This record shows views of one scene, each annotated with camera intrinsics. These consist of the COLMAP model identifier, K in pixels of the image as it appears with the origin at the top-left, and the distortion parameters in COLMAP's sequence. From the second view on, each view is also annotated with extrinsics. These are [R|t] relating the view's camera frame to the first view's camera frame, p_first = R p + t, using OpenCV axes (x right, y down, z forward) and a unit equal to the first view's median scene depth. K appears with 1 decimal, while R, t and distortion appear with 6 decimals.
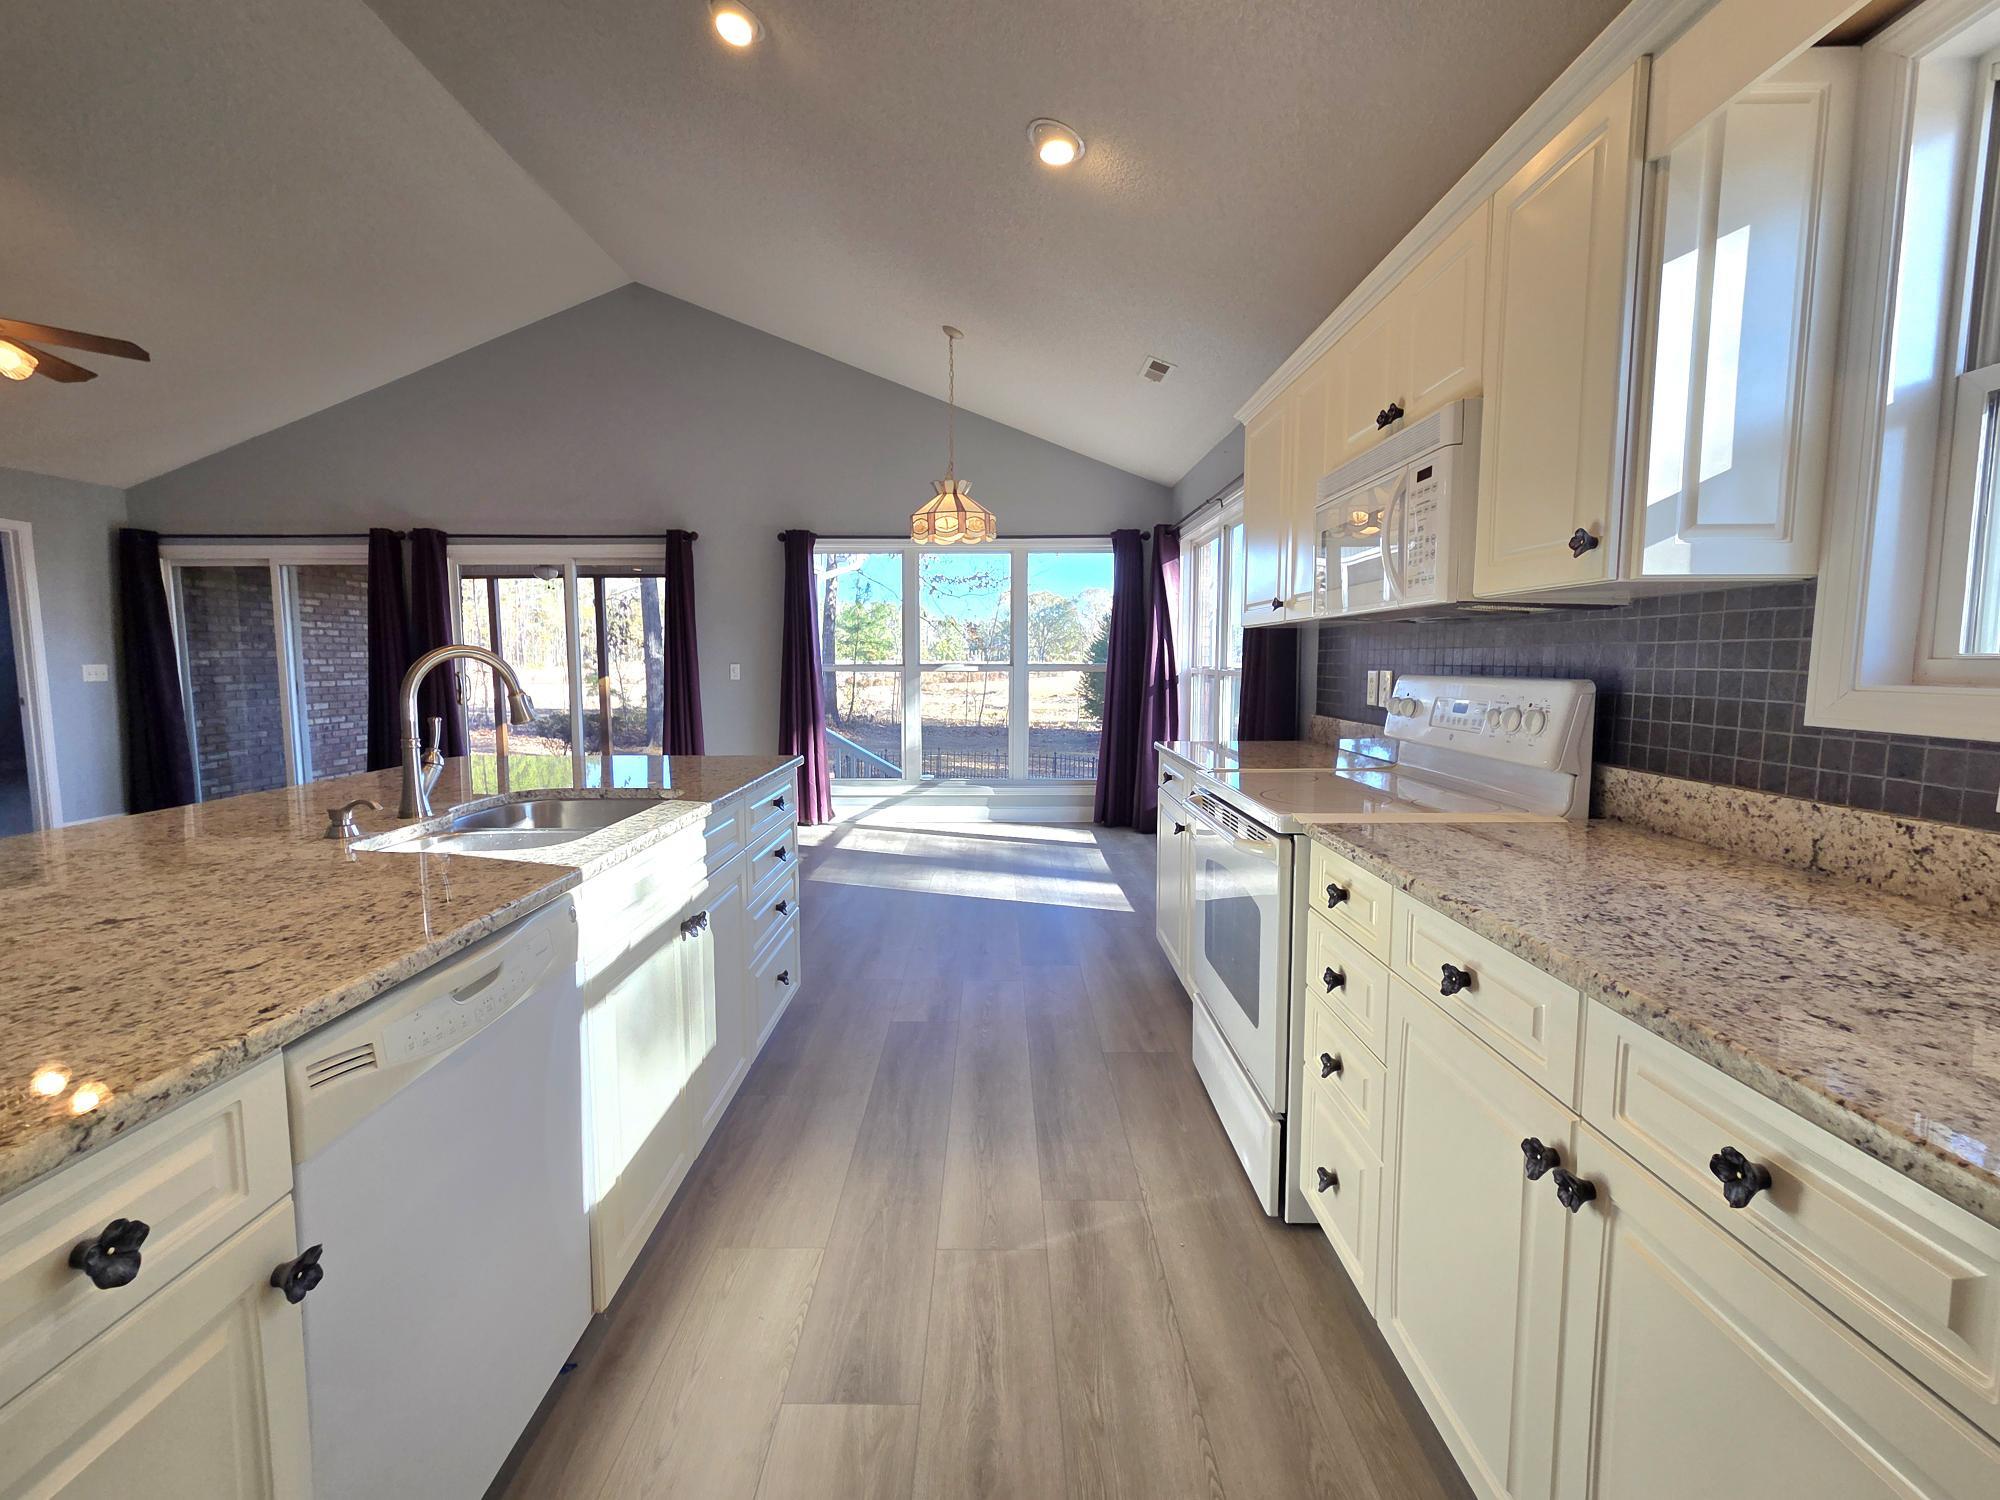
lens RADIAL K [[867.2, 0, 991.8], [0, 867.2, 739.5], [0, 0, 1]] dist [0.001250, 0.000348]
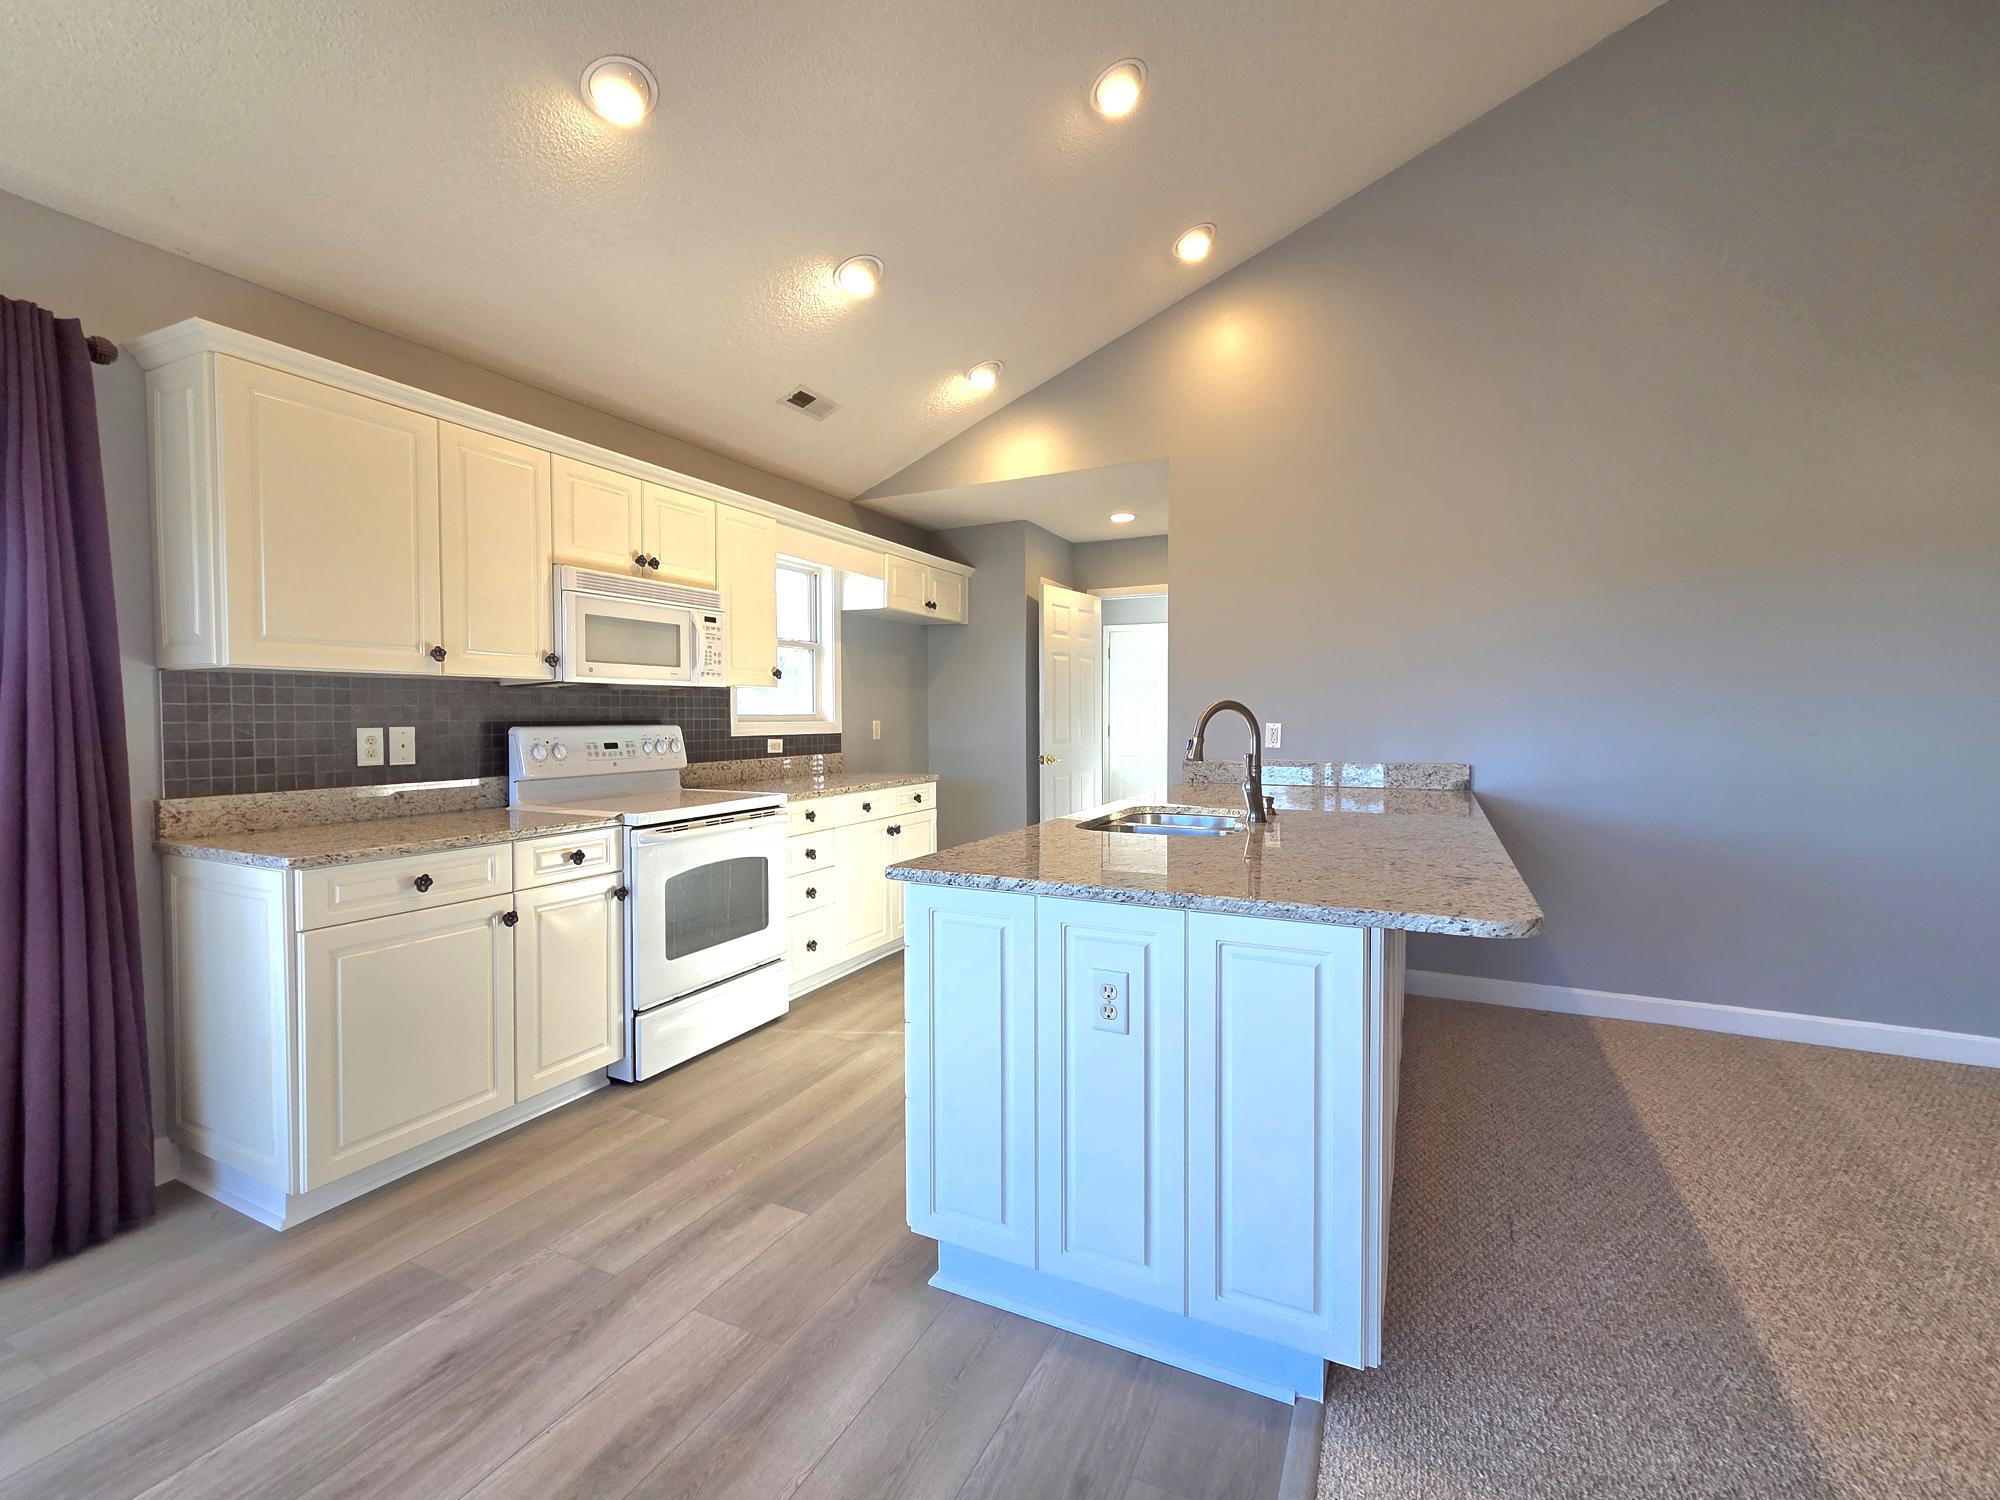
lens RADIAL K [[867.2, 0, 991.8], [0, 867.2, 739.5], [0, 0, 1]] dist [0.001250, 0.000348]
pose [[-0.900246, -0.006967, 0.435326, -0.922615], [0.044538, 0.993153, 0.107999, -0.222552], [-0.433098, 0.116614, -0.893771, 2.520532]]
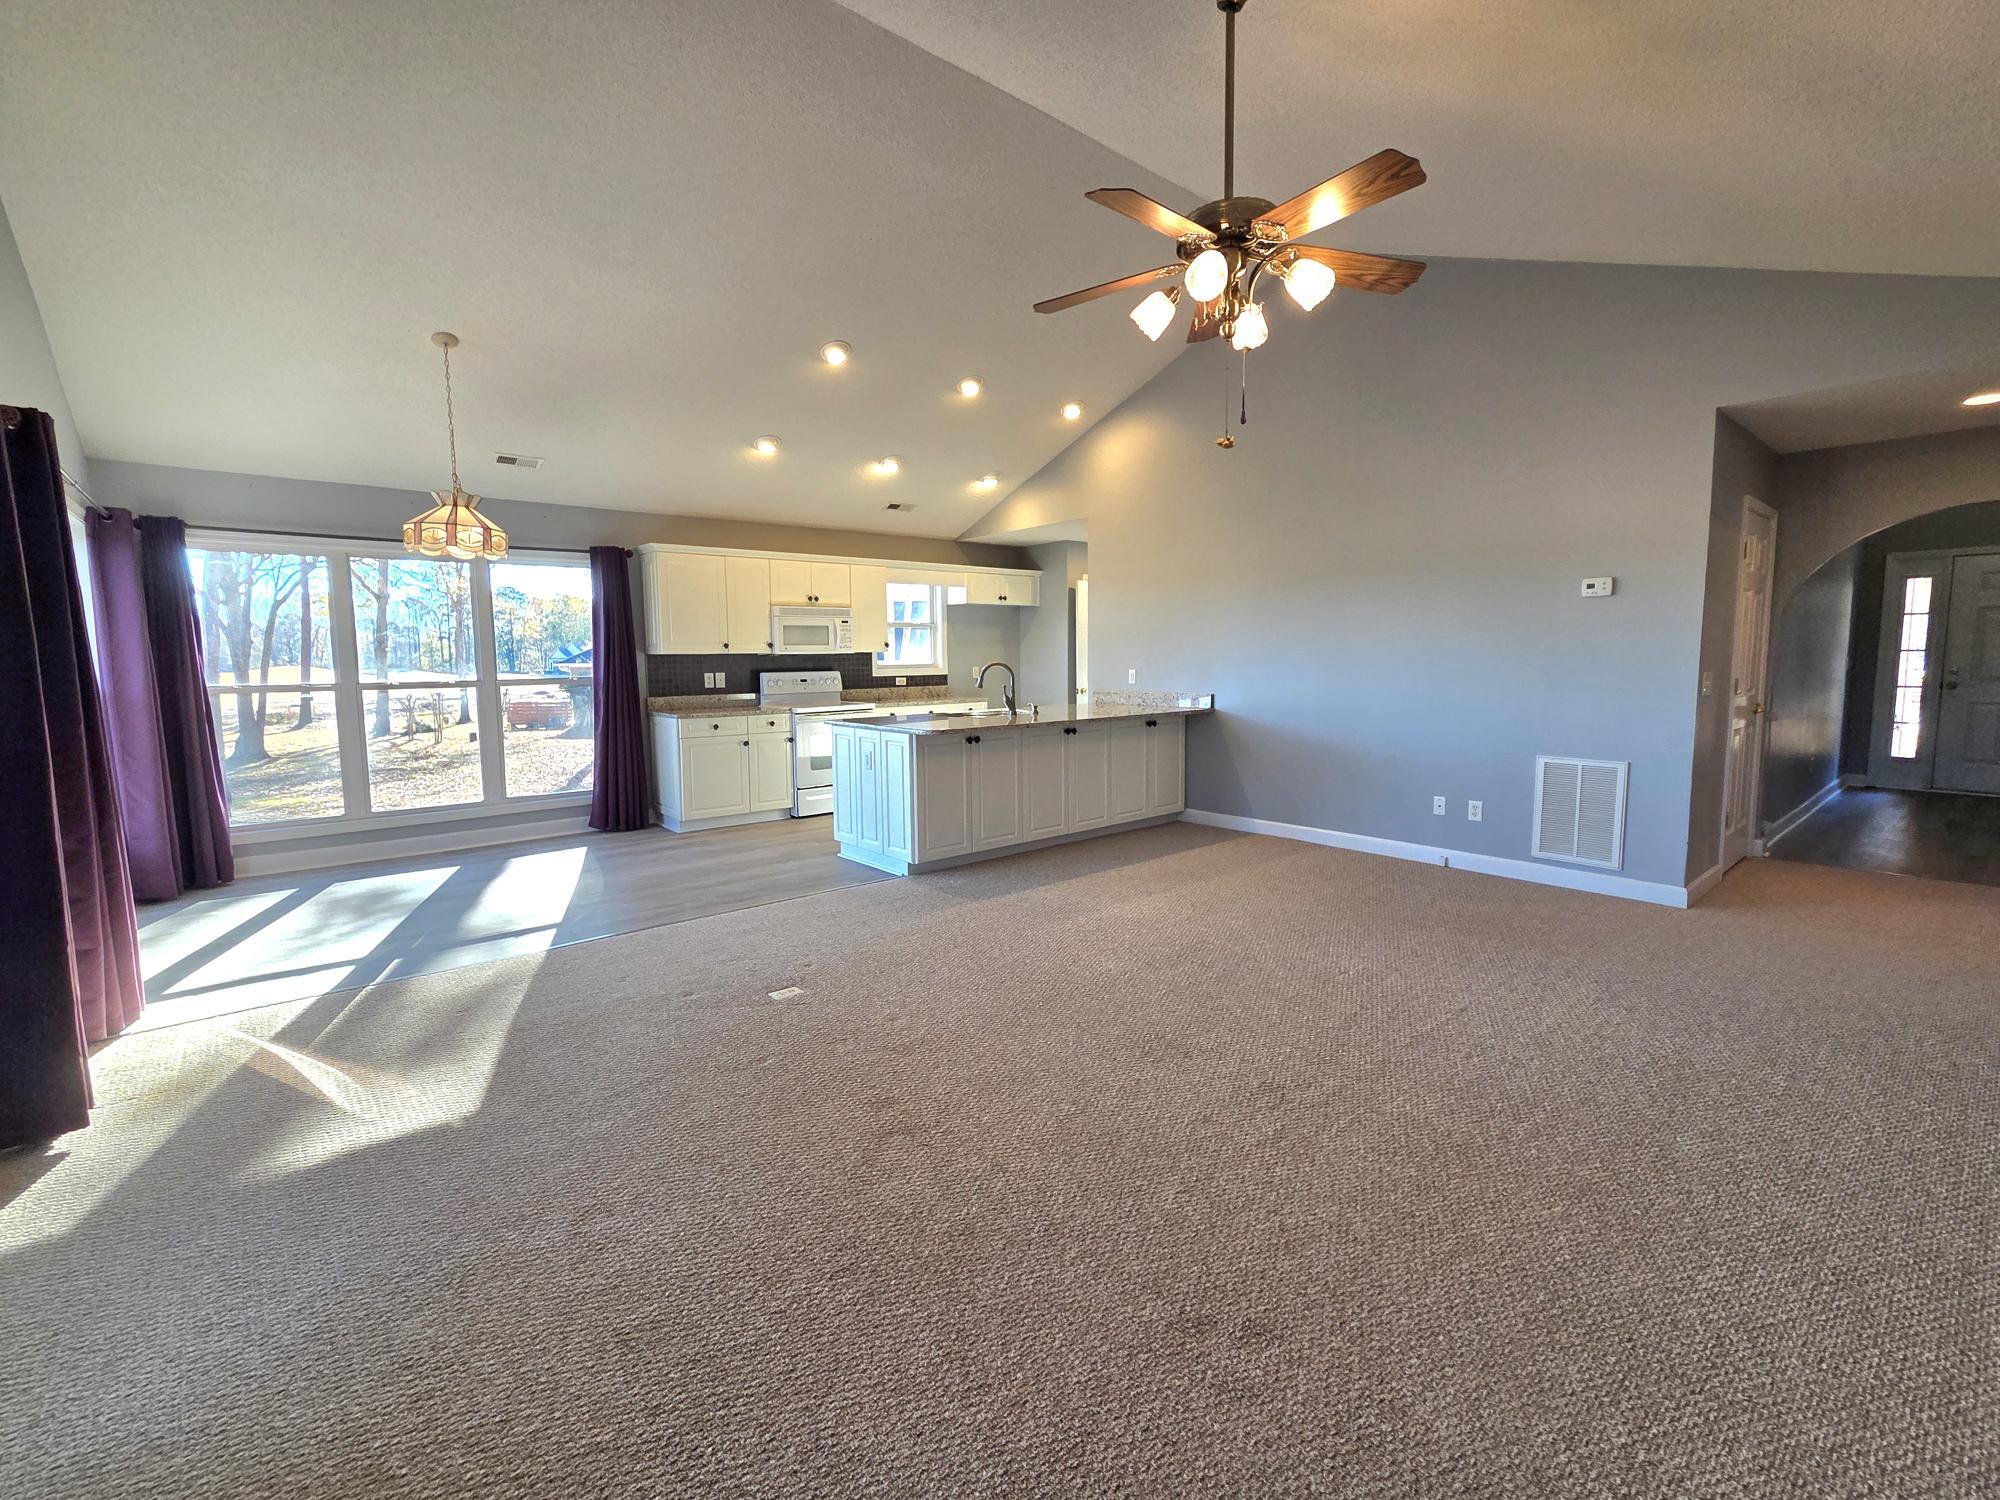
lens RADIAL K [[867.2, 0, 991.8], [0, 867.2, 739.5], [0, 0, 1]] dist [0.001250, 0.000348]
pose [[-0.657054, -0.066427, 0.750911, -3.141945], [0.078589, 0.984646, 0.155869, -0.345906], [-0.749736, 0.161428, -0.641745, 3.263338]]
